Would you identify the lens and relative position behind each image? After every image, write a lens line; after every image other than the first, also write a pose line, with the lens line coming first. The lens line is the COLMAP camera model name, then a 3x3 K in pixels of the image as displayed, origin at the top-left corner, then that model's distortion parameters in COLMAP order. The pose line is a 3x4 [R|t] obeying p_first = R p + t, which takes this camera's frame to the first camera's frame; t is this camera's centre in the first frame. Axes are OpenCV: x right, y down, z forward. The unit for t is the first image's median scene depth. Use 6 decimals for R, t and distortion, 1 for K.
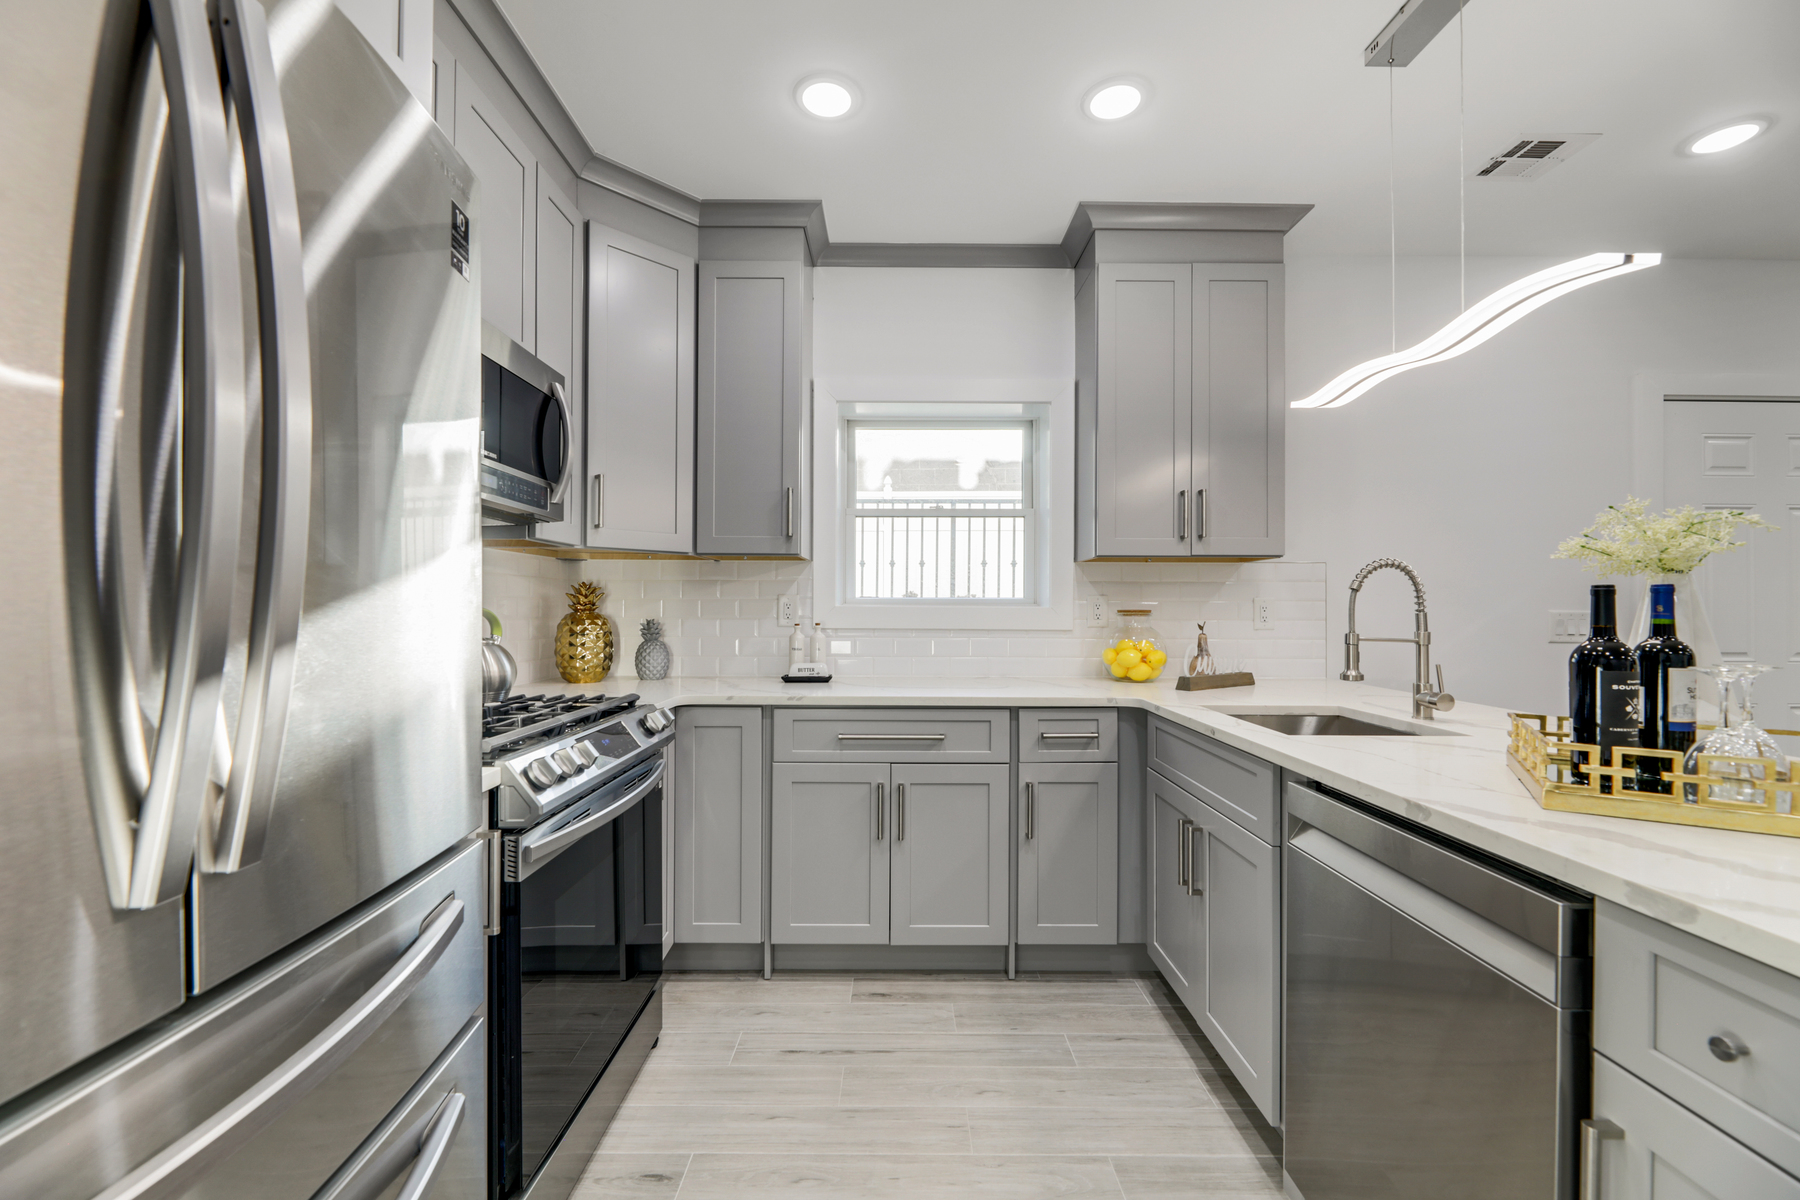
lens RADIAL K [[727.3, 0, 898.2], [0, 727.3, 603.4], [0, 0, 1]] dist [0.000692, -0.003751]
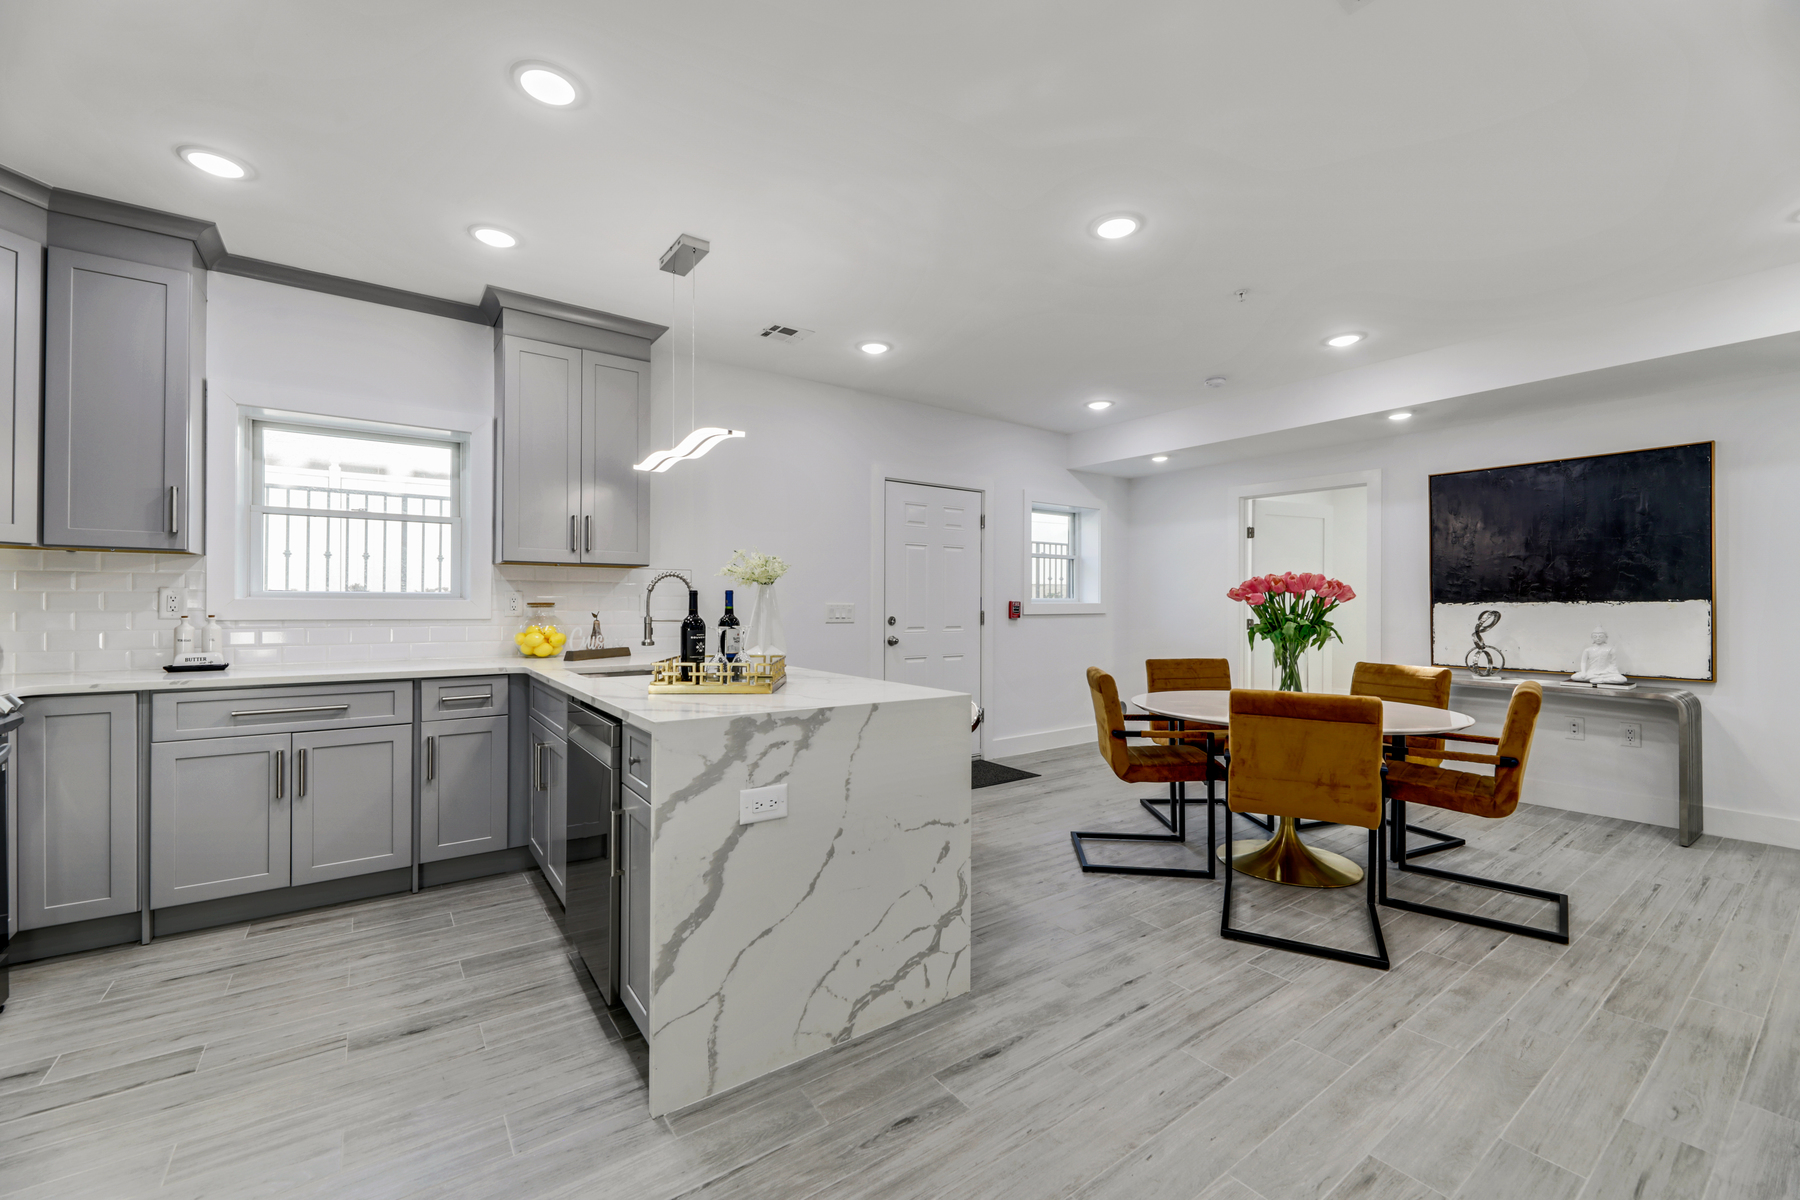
lens RADIAL K [[727.3, 0, 898.2], [0, 727.3, 603.4], [0, 0, 1]] dist [0.000692, -0.003751]
pose [[0.811105, 0.000027, 0.584901, 0.098528], [-0.004822, 0.999966, 0.006640, -0.001994], [-0.584881, -0.008206, 0.811078, -0.523668]]
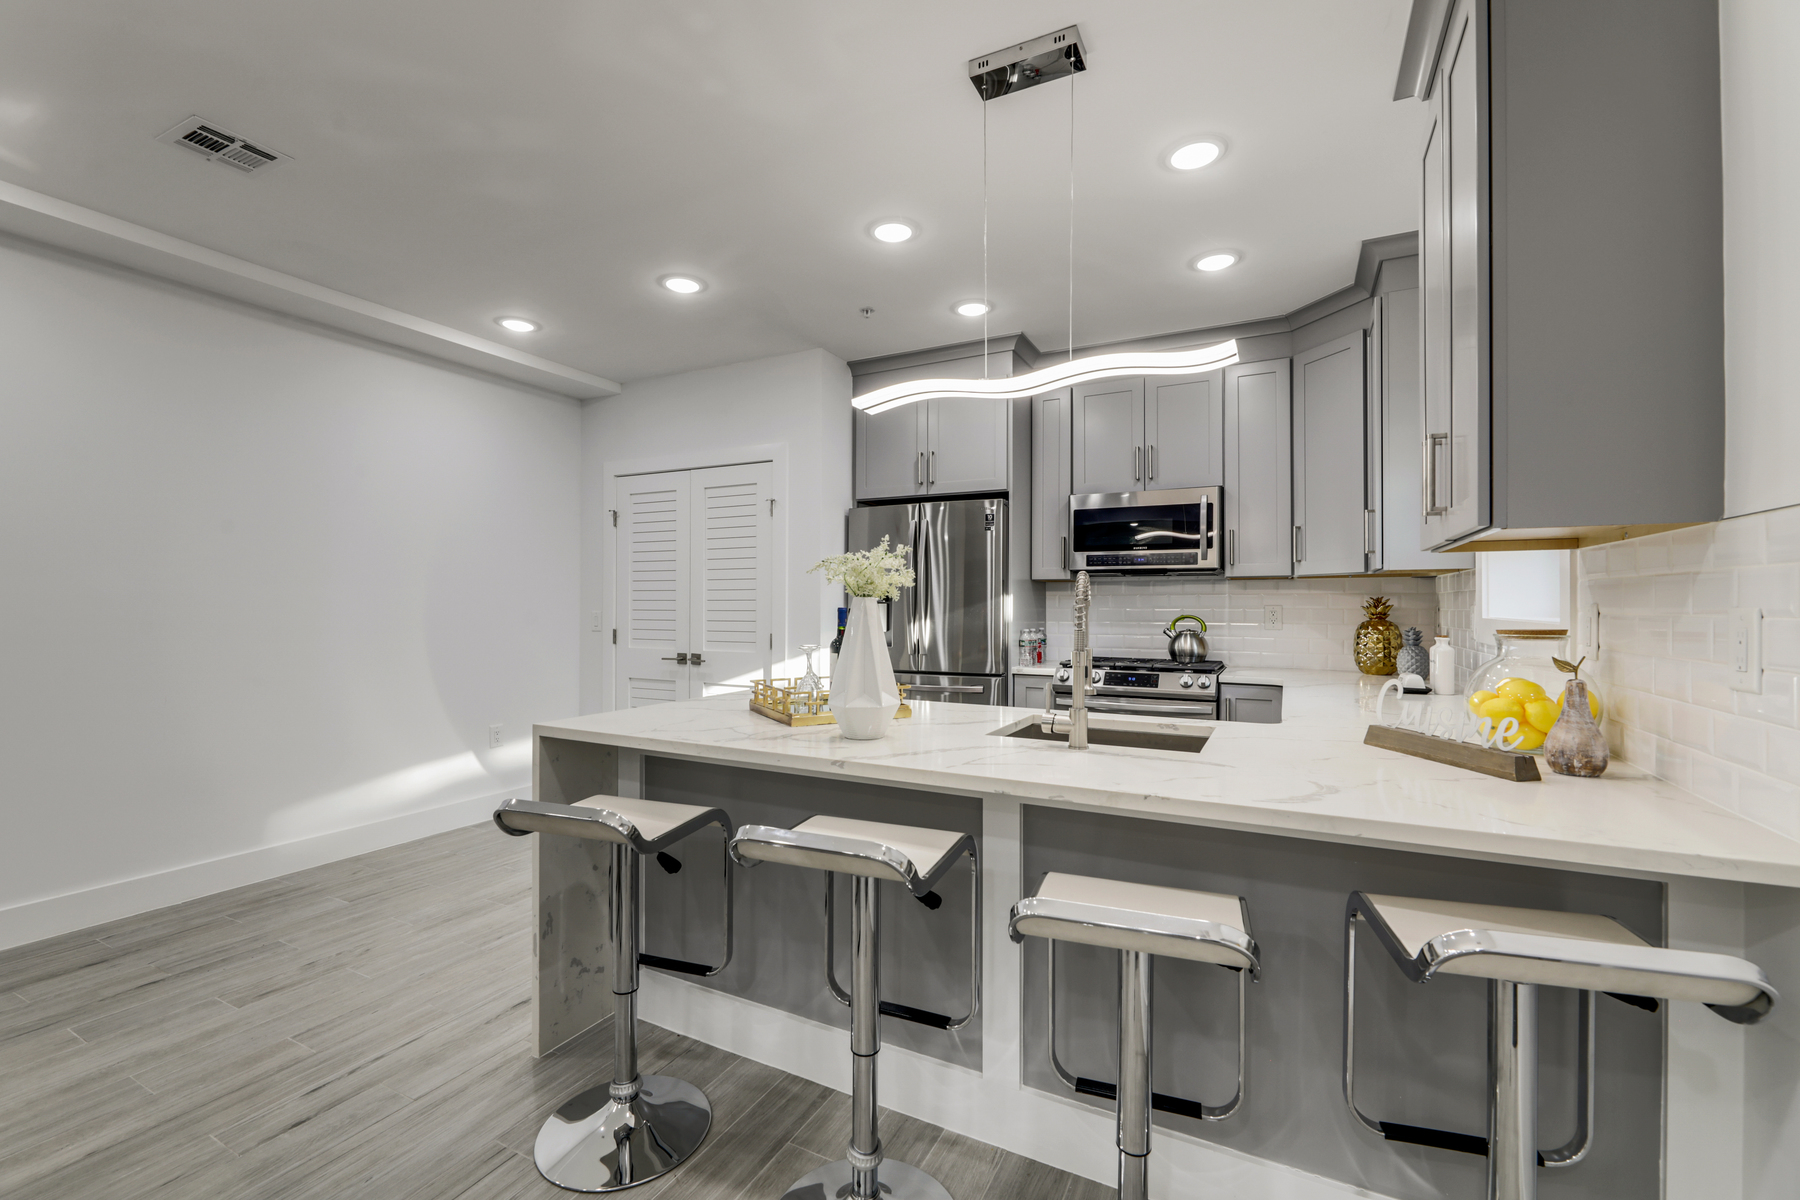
lens RADIAL K [[760.6, 0, 896.5], [0, 760.6, 604.9], [0, 0, 1]] dist [0.000733, -0.000063]
pose [[-0.460503, -0.004475, -0.887647, 1.348064], [0.002773, 0.999975, -0.006480, -0.010328], [0.887654, -0.005445, -0.460479, 1.003362]]
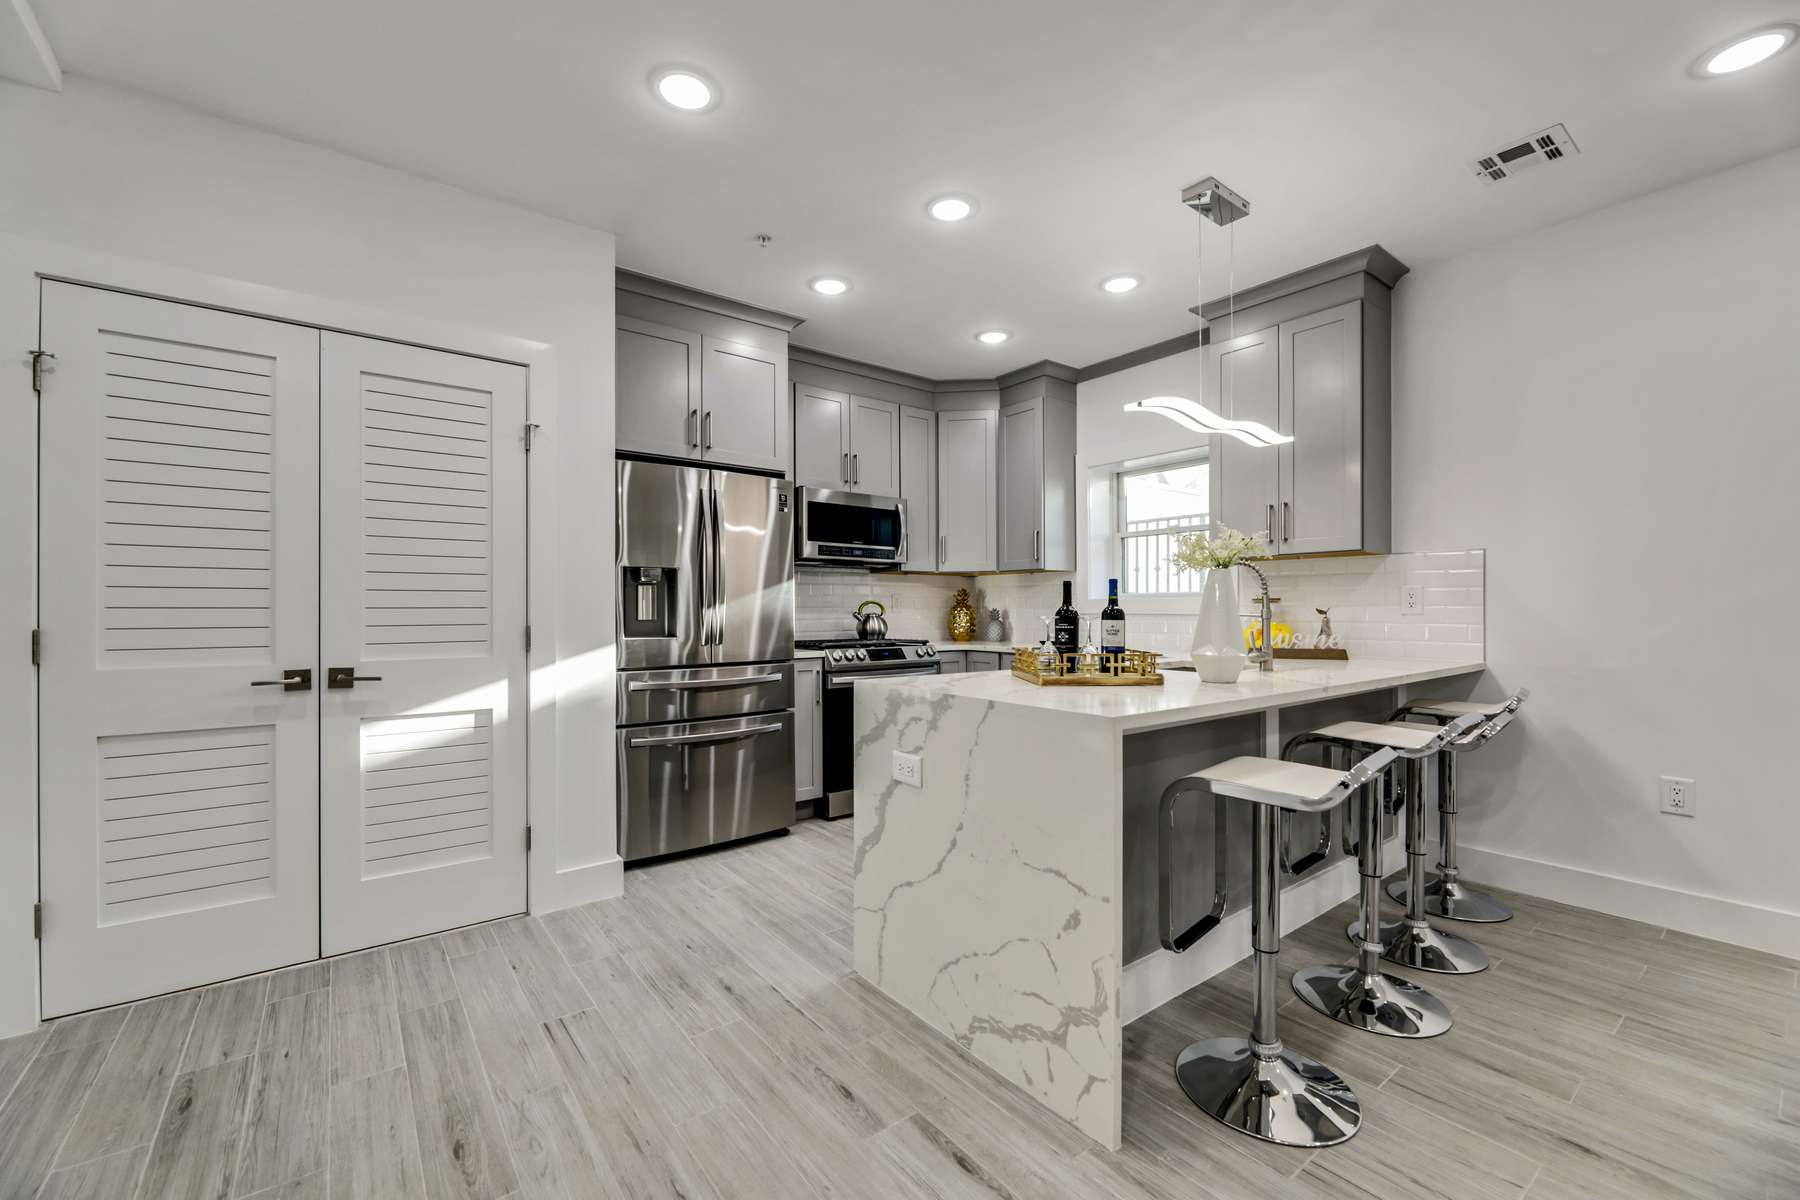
lens RADIAL K [[728.7, 0, 895.6], [0, 728.7, 611.2], [0, 0, 1]] dist [-0.001075, -0.000589]
pose [[0.607278, -0.003196, -0.794483, 1.144368], [0.009952, 0.999944, 0.003585, 0.024923], [0.794427, -0.010084, 0.607276, -0.351997]]
